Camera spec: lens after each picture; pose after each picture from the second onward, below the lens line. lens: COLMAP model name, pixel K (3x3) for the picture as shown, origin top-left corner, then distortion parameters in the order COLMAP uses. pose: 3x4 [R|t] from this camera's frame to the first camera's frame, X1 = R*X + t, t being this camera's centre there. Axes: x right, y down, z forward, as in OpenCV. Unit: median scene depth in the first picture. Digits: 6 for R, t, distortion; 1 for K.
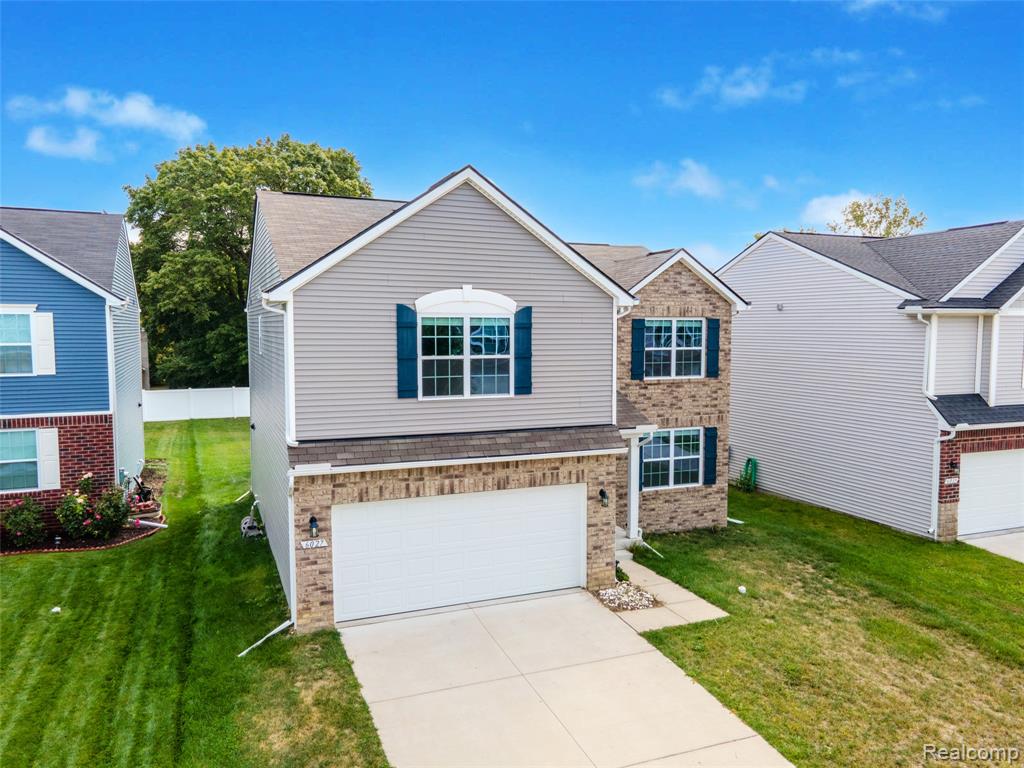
lens RADIAL K [[745.3, 0, 512.3], [0, 745.3, 383.4], [0, 0, 1]] dist [0.026130, 0.021587]
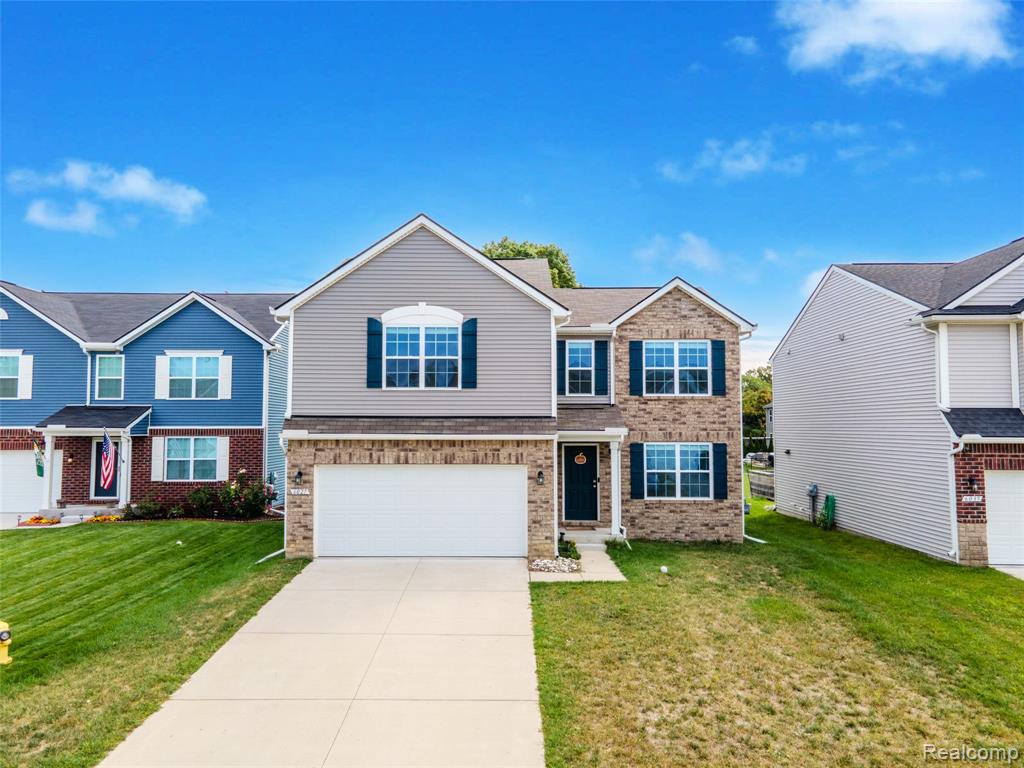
lens RADIAL K [[745.3, 0, 513.6], [0, 745.3, 382.3], [0, 0, 1]] dist [0.026130, 0.021587]
pose [[0.921707, -0.024411, -0.387119, 0.449594], [-0.029053, 0.990870, -0.131654, 0.132799], [0.386798, 0.132593, 0.912582, -0.085971]]
